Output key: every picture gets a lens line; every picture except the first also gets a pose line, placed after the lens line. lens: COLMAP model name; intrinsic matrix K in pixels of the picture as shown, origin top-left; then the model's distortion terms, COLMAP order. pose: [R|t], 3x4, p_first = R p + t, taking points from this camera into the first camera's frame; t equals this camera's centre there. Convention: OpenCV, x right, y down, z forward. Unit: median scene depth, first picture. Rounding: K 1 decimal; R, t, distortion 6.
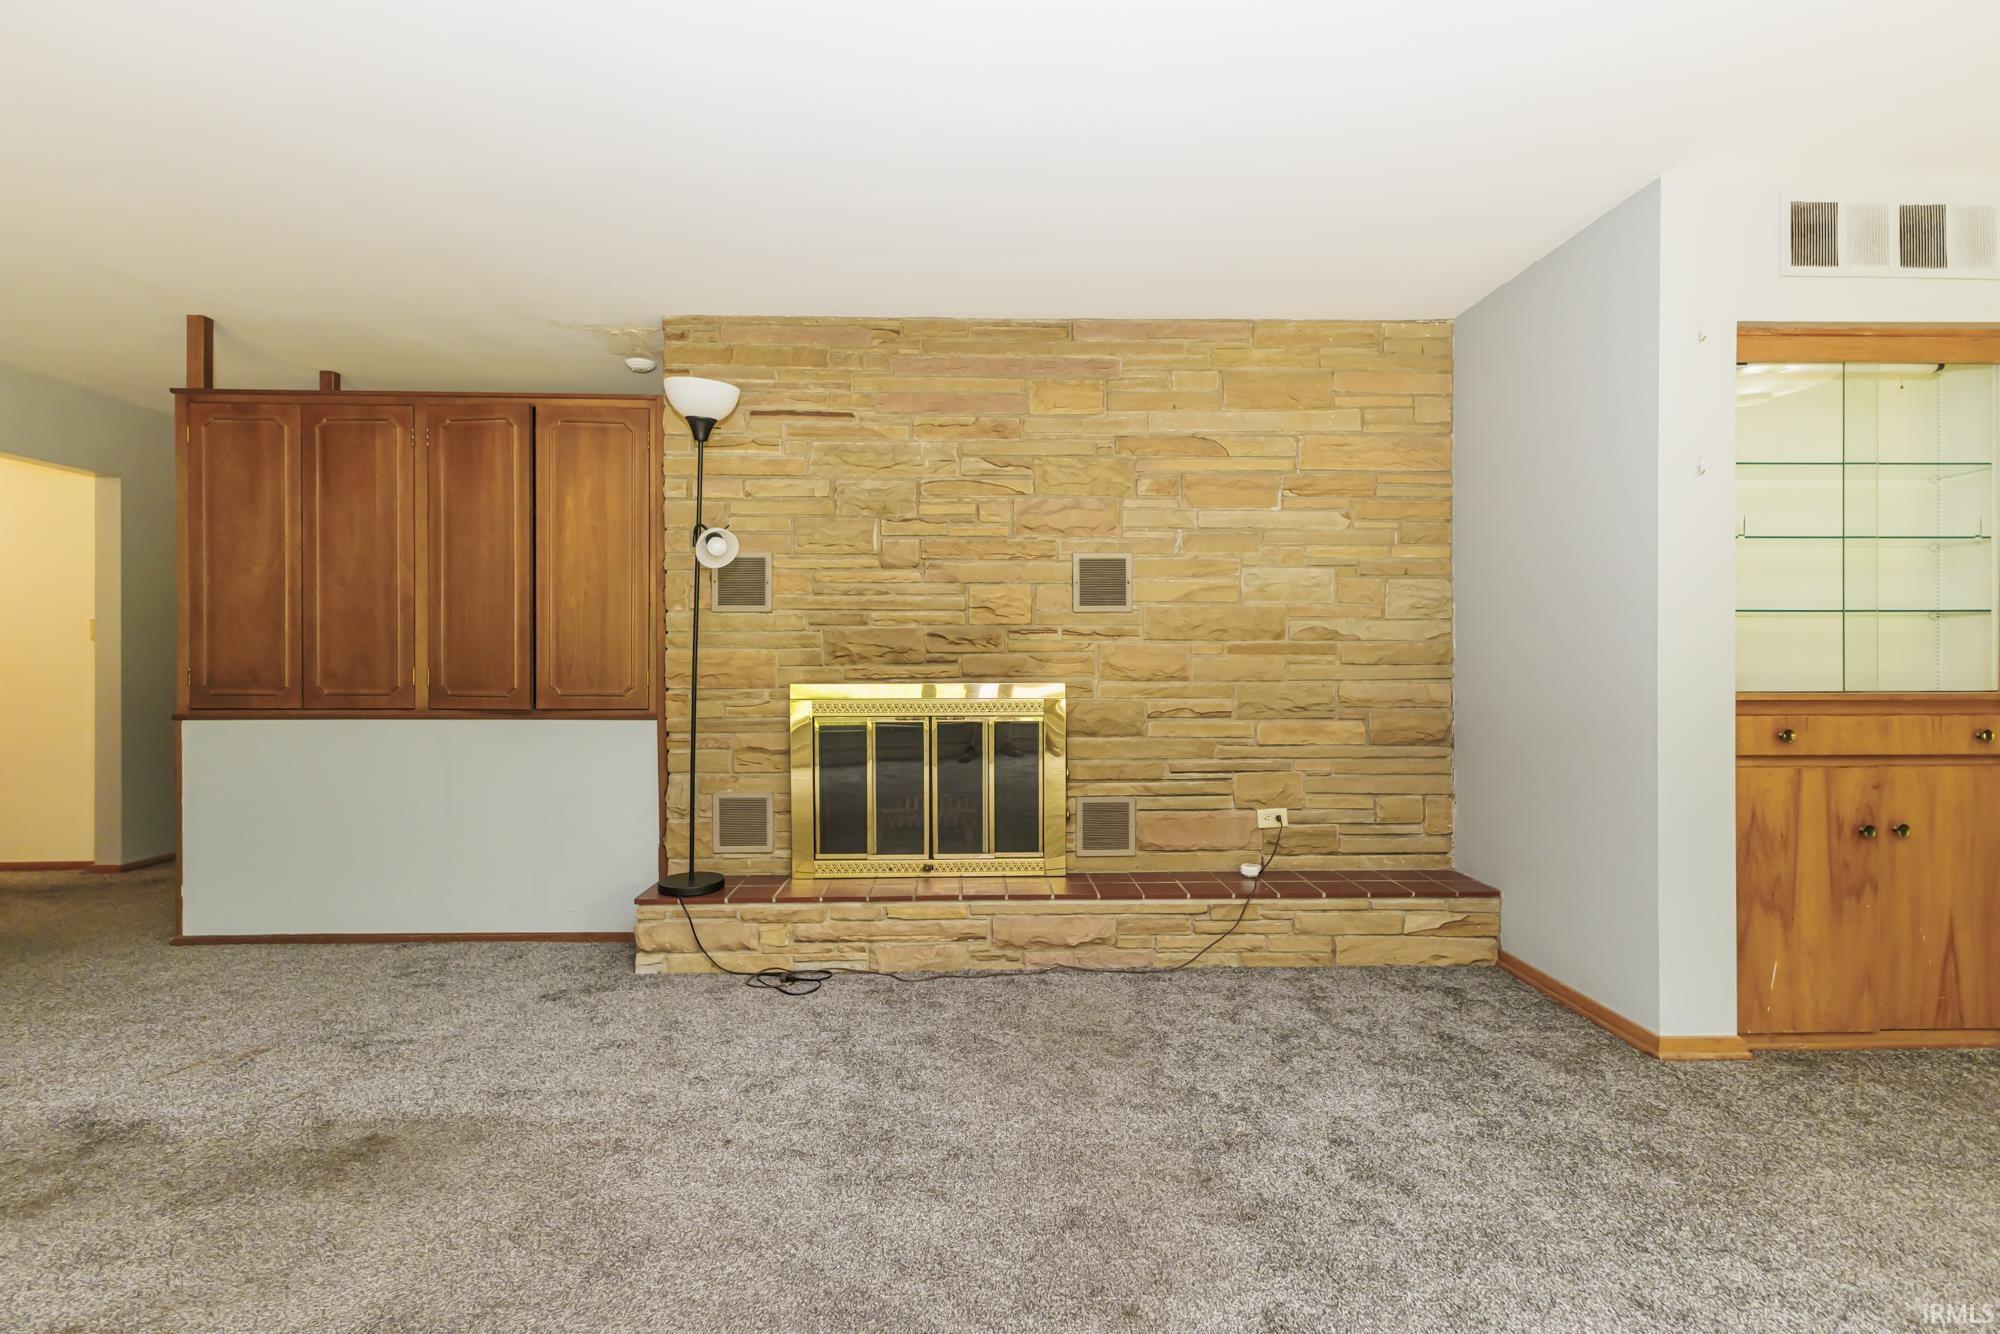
lens RADIAL K [[839.7, 0, 998.4], [0, 839.7, 661.8], [0, 0, 1]] dist [-0.000444, -0.000057]
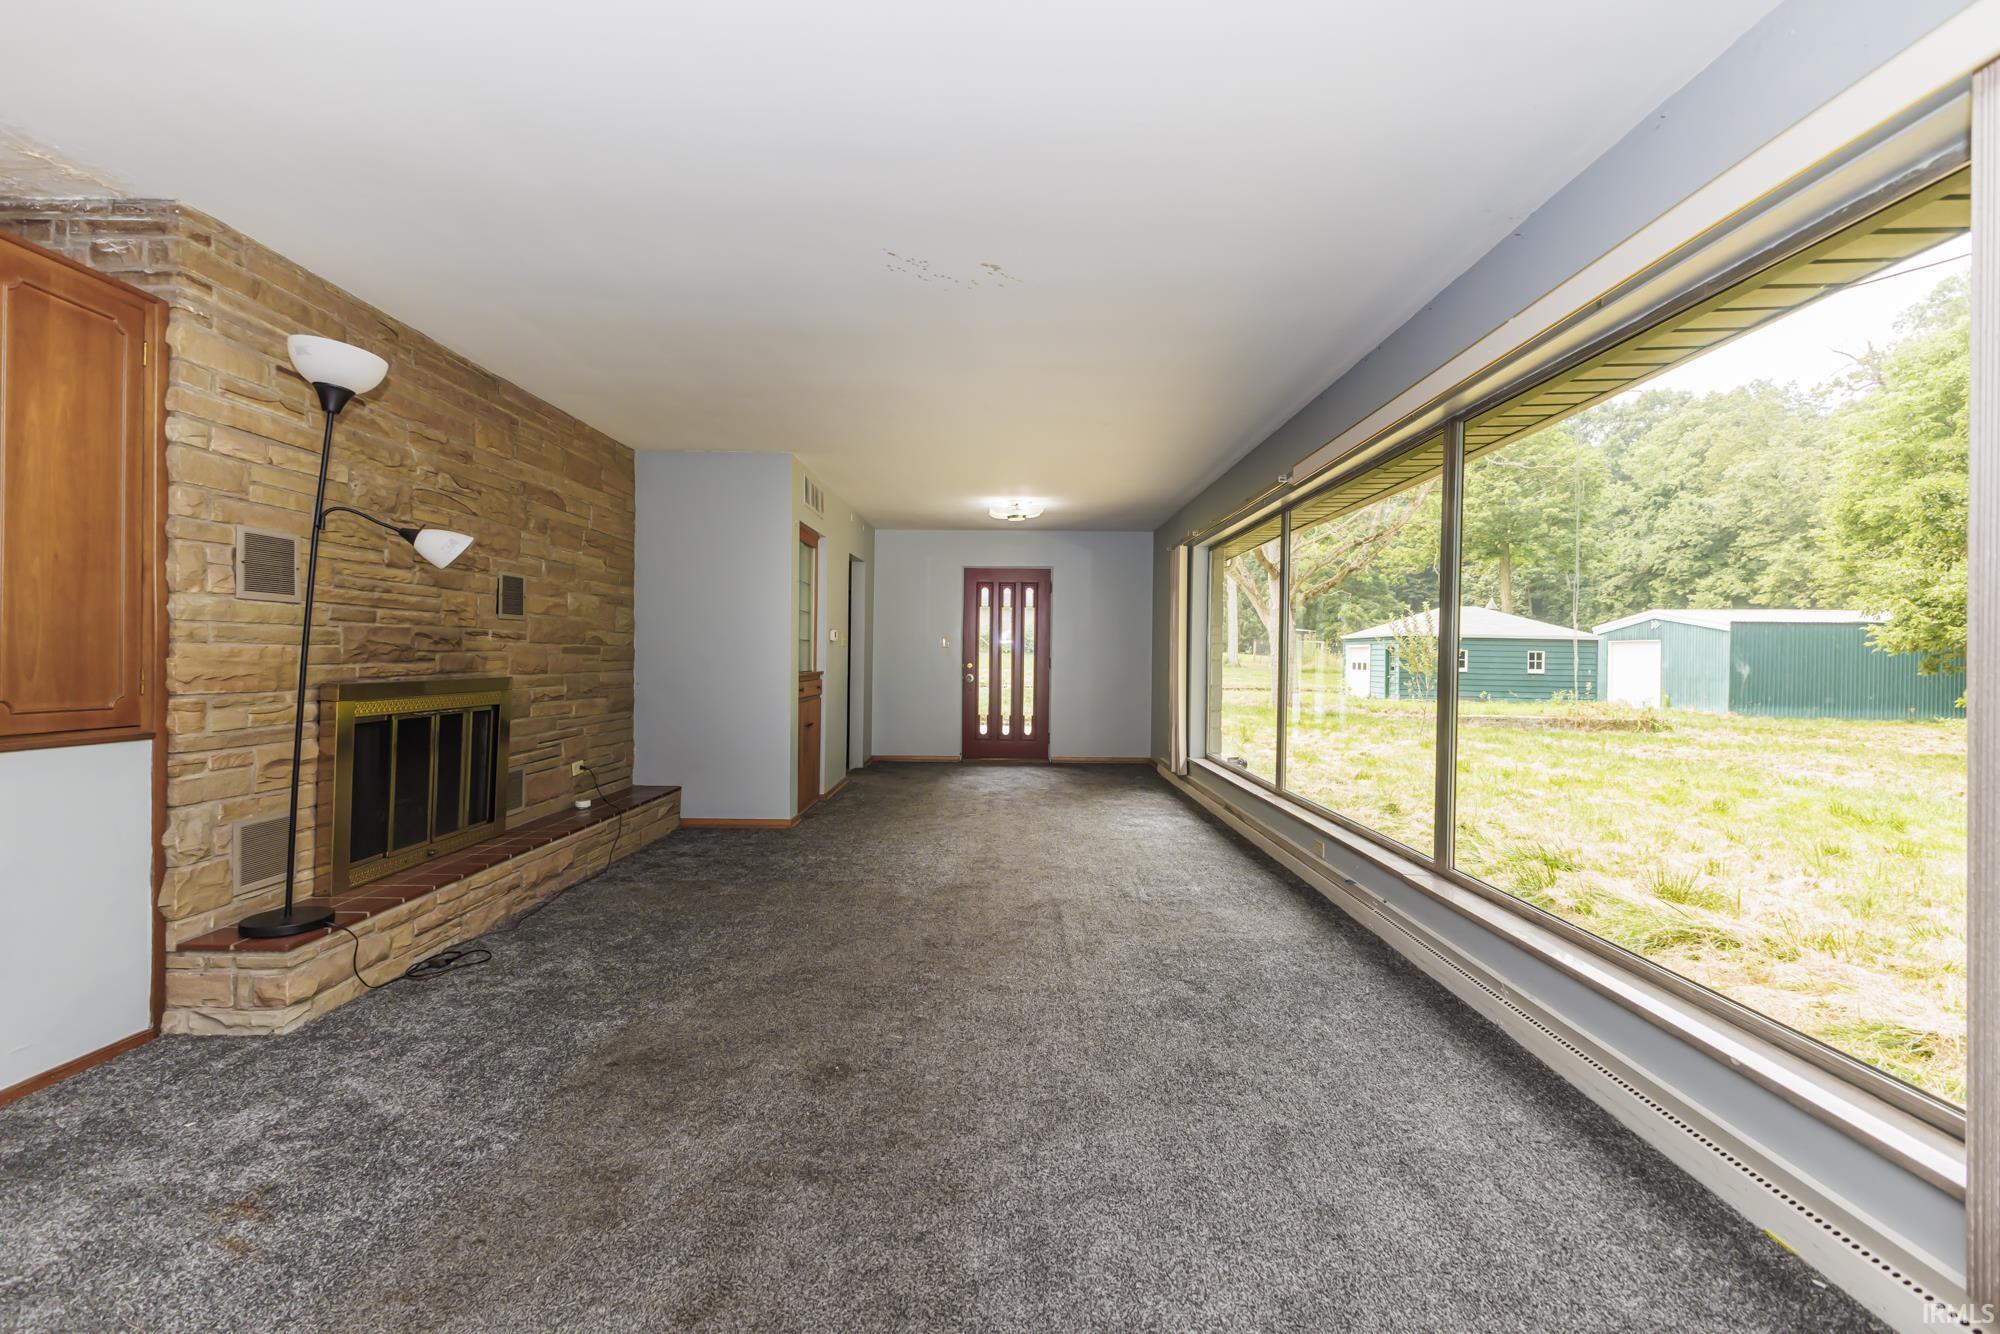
lens RADIAL K [[909.7, 0, 1006.6], [0, 909.7, 649.8], [0, 0, 1]] dist [0.003385, 0.000652]
pose [[0.013192, 0.009466, 0.999868, -1.214664], [-0.004543, 0.999945, -0.009407, -0.005067], [-0.999903, -0.004418, 0.013235, 0.248900]]
